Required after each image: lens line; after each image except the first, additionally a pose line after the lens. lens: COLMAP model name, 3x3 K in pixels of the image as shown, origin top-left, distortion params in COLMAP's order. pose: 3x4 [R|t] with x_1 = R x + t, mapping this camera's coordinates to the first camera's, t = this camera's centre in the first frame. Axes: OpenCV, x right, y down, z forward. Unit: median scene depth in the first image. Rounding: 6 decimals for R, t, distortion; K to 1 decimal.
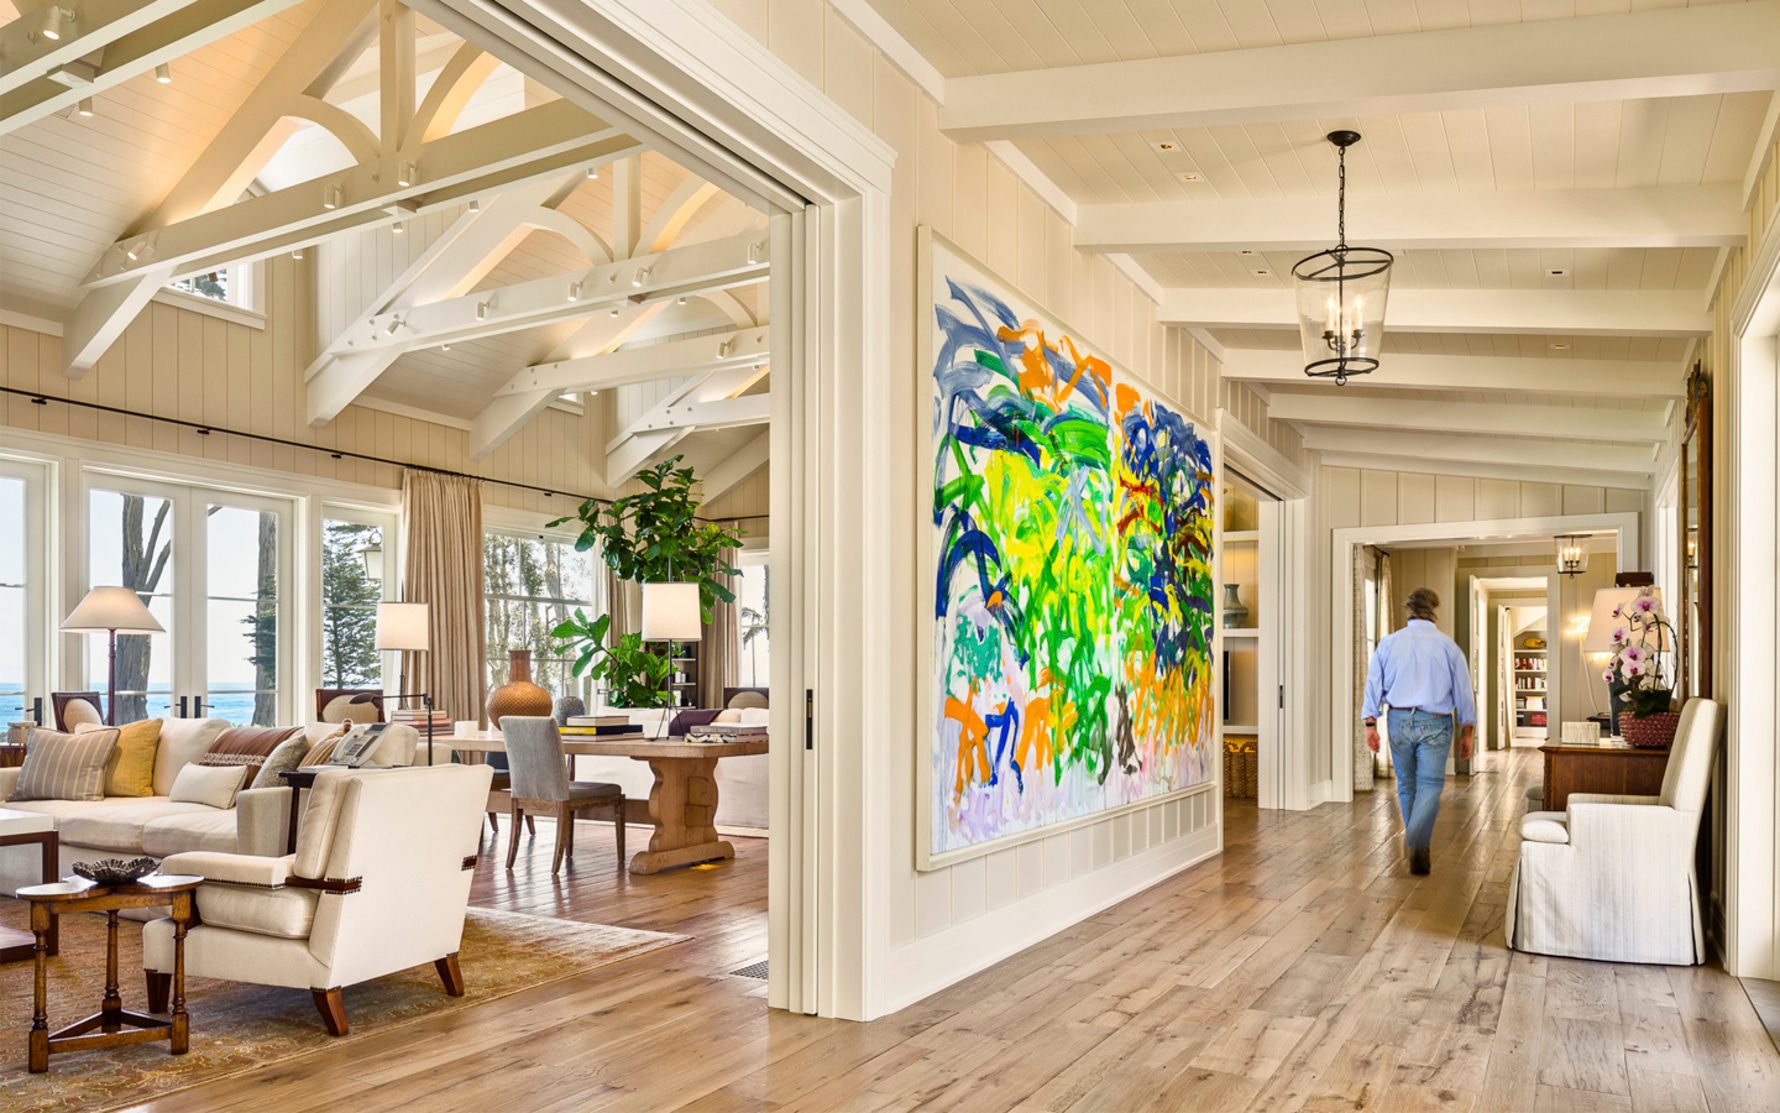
lens RADIAL K [[1202.7, 0, 887.3], [0, 1202.7, 674.5], [0, 0, 1]] dist [-0.001129, 0.000188]
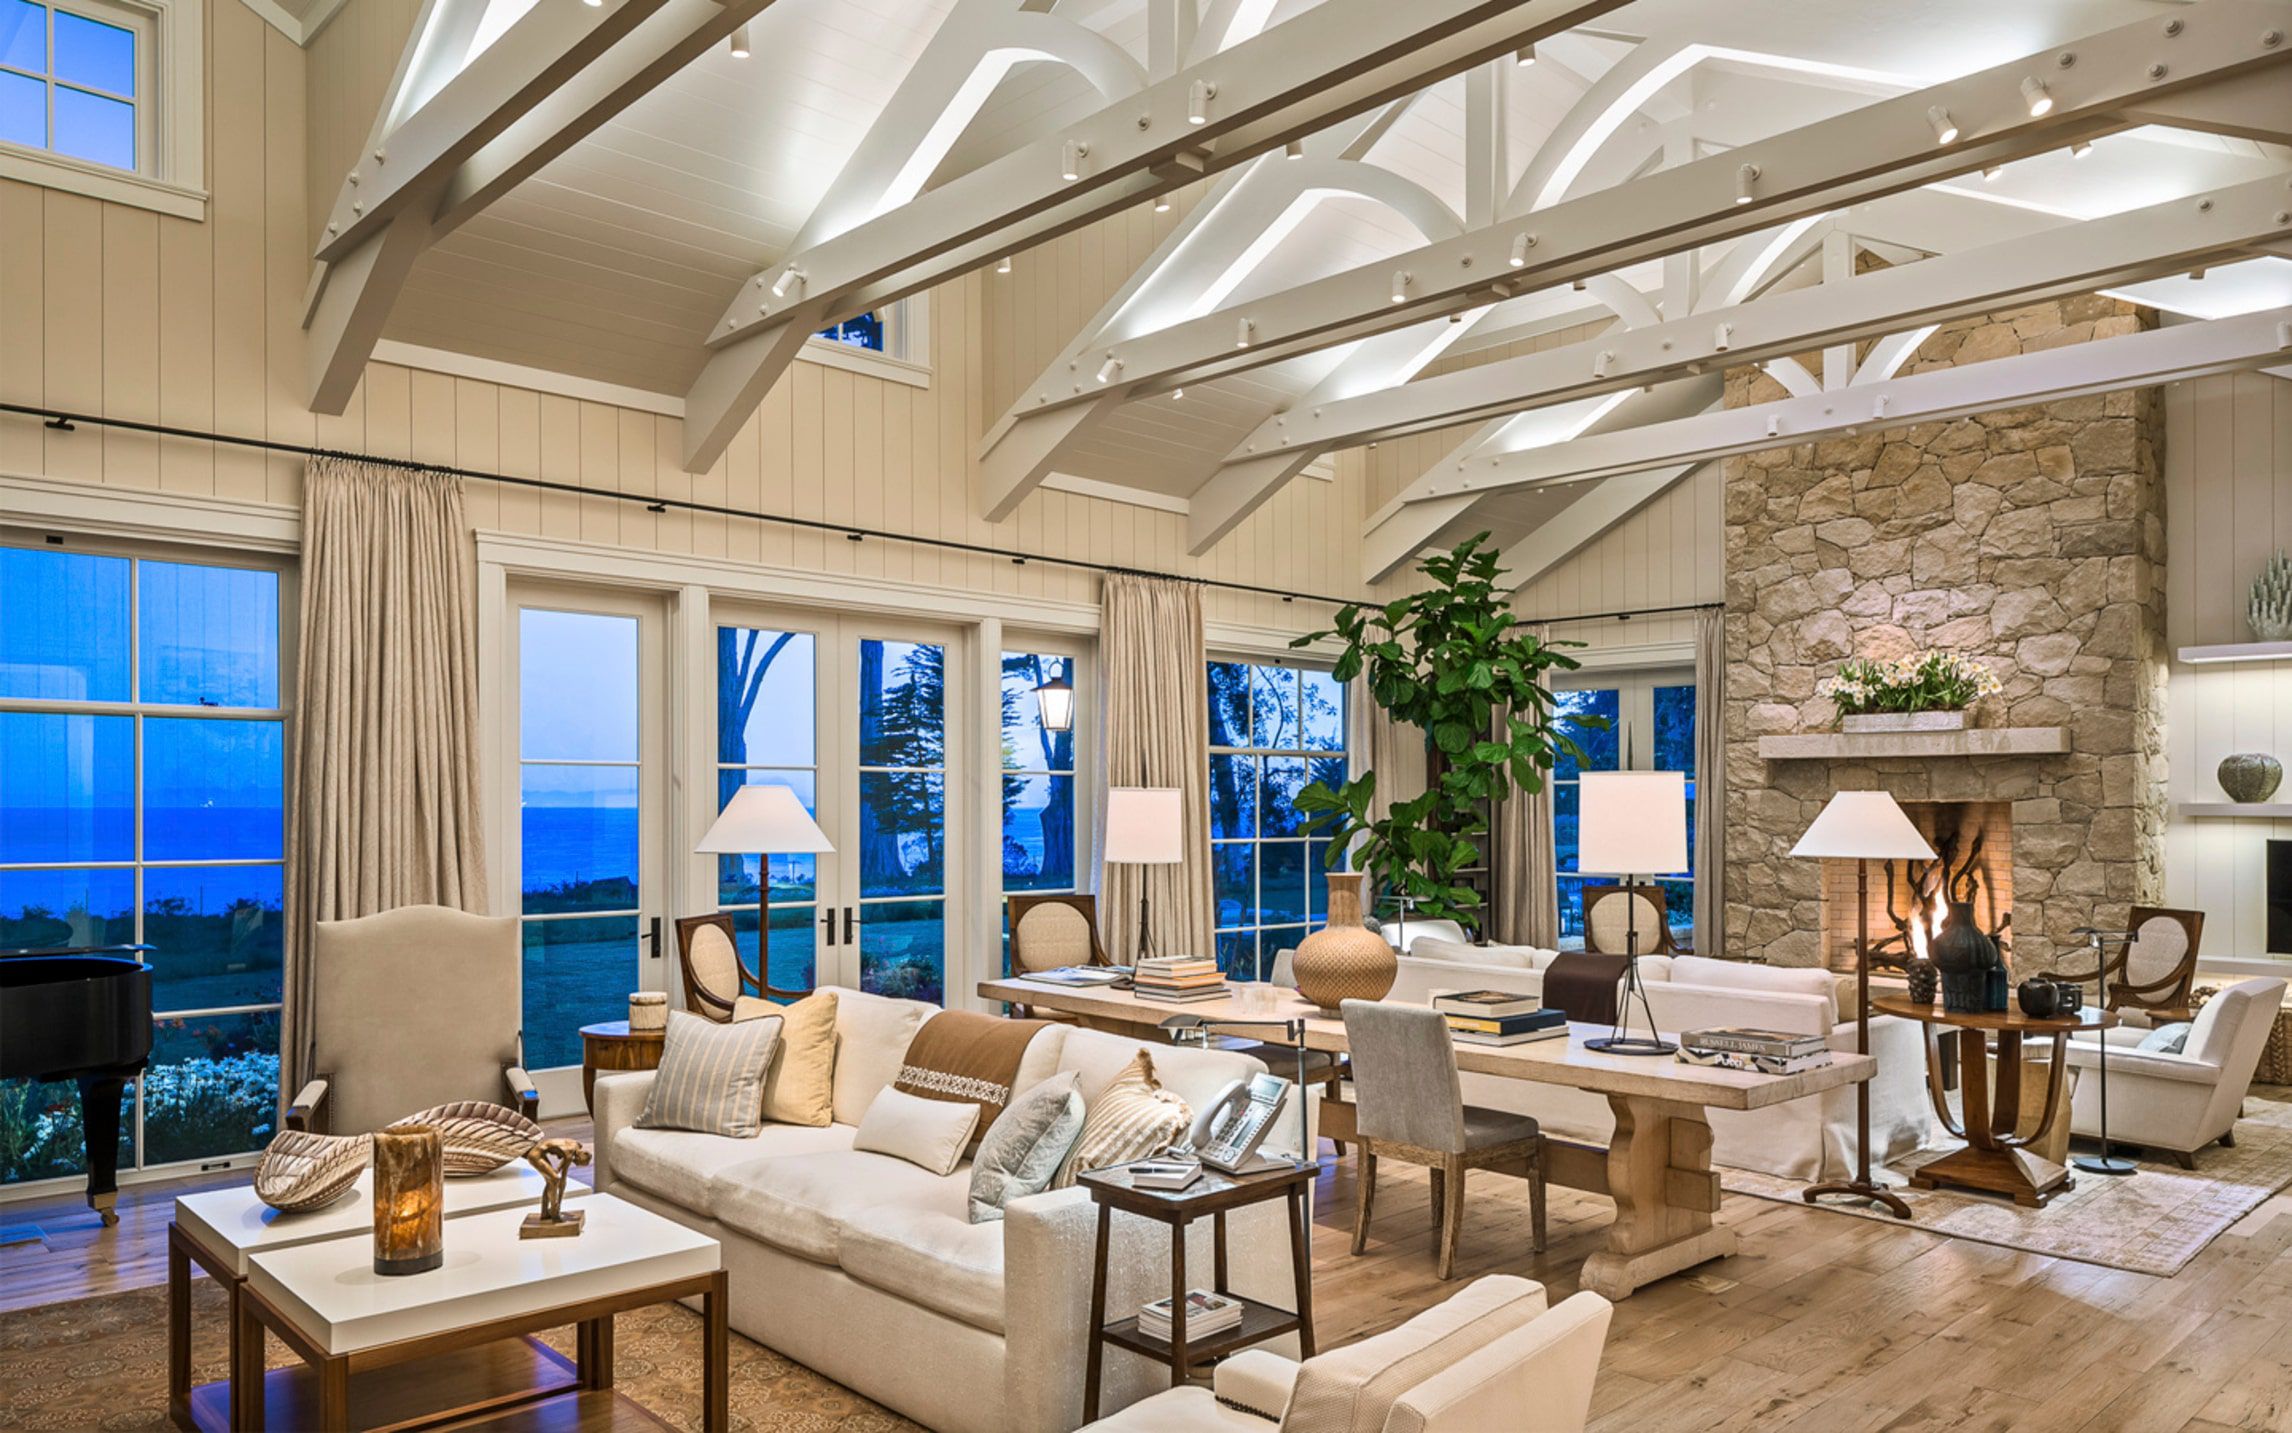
lens RADIAL K [[1557.3, 0, 1147.7], [0, 1557.3, 800.3], [0, 0, 1]] dist [-0.001731, -0.000089]
pose [[0.957728, -0.001096, -0.287673, -0.107180], [0.000679, 0.999999, -0.001551, -0.034913], [0.287674, 0.001290, 0.957727, 0.131693]]
